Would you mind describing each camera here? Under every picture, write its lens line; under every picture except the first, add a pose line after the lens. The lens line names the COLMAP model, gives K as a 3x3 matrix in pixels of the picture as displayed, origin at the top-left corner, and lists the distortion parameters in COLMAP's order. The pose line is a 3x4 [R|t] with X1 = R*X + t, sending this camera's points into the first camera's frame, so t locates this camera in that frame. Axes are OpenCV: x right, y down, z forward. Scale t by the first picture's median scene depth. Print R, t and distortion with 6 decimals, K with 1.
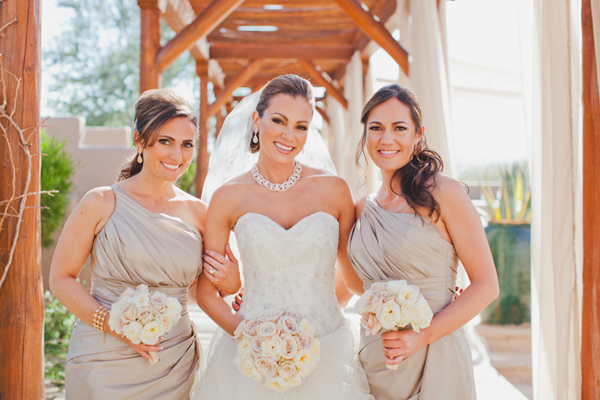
lens RADIAL K [[911.1, 0, 300.0], [0, 911.1, 179.7], [0, 0, 1]] dist [-0.236007, 0.070404]
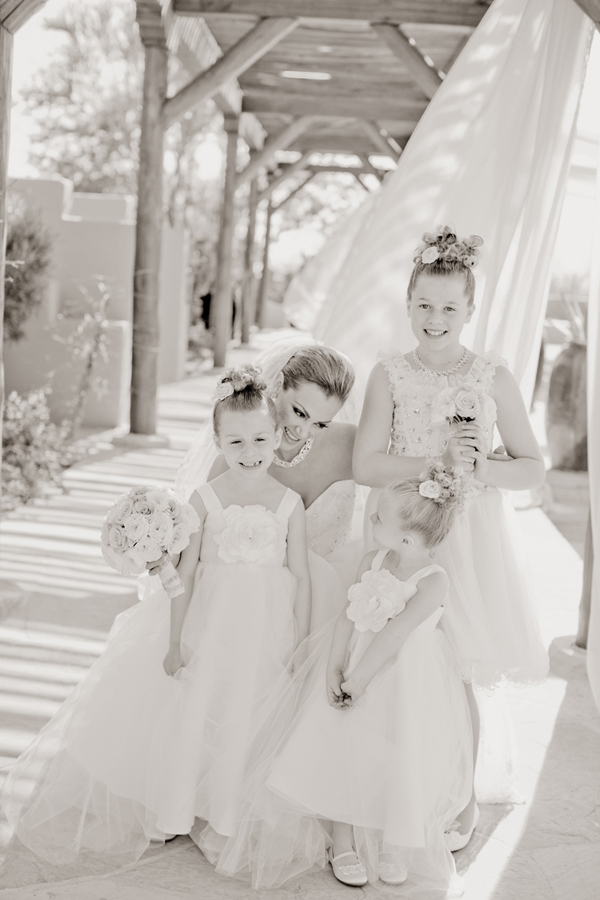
lens RADIAL K [[1264.7, 0, 300.0], [0, 1264.7, 450.0], [0, 0, 1]] dist [-0.234679, 0.473439]
pose [[0.996431, 0.064901, -0.053972, 0.023798], [-0.057143, 0.989252, 0.134590, 0.003908], [0.062127, -0.131026, 0.989430, -0.069258]]
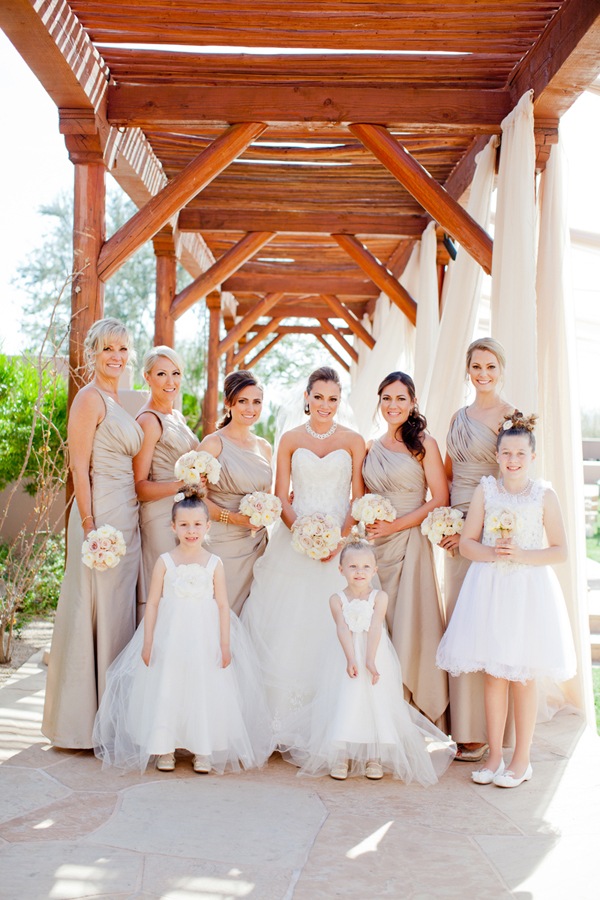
lens RADIAL K [[1264.7, 0, 300.0], [0, 1264.7, 450.0], [0, 0, 1]] dist [-0.234679, 0.473439]
pose [[0.999180, 0.026760, -0.030374, 0.019504], [-0.026206, 0.999486, 0.018481, -0.000524], [0.030853, -0.017670, 0.999368, -0.246255]]
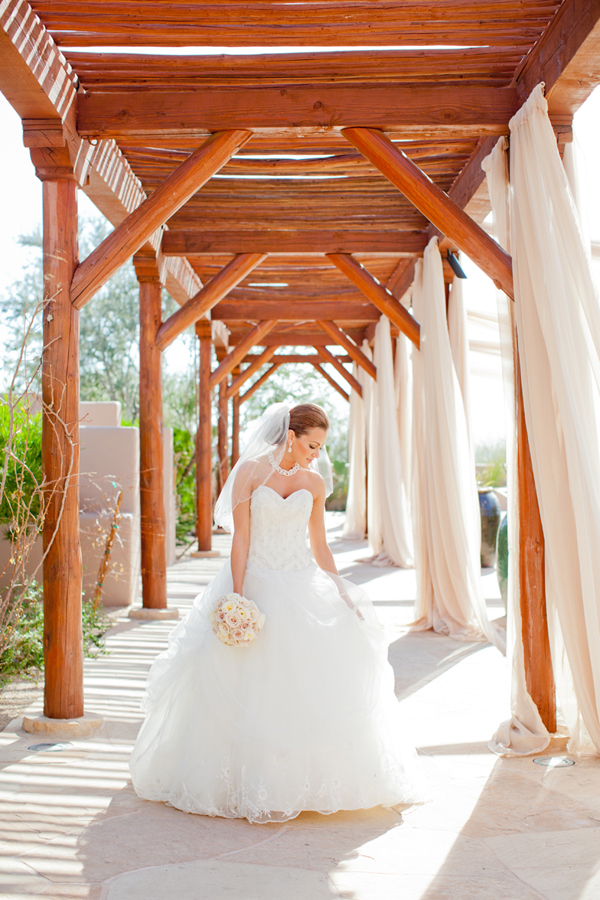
lens RADIAL K [[1308.1, 0, 300.0], [0, 1308.1, 450.0], [0, 0, 1]] dist [-0.230554, 0.474417]
pose [[0.999525, -0.002808, -0.030698, 0.019304], [0.002572, 0.999967, -0.007749, -0.001175], [0.030719, 0.007666, 0.999499, -0.215118]]
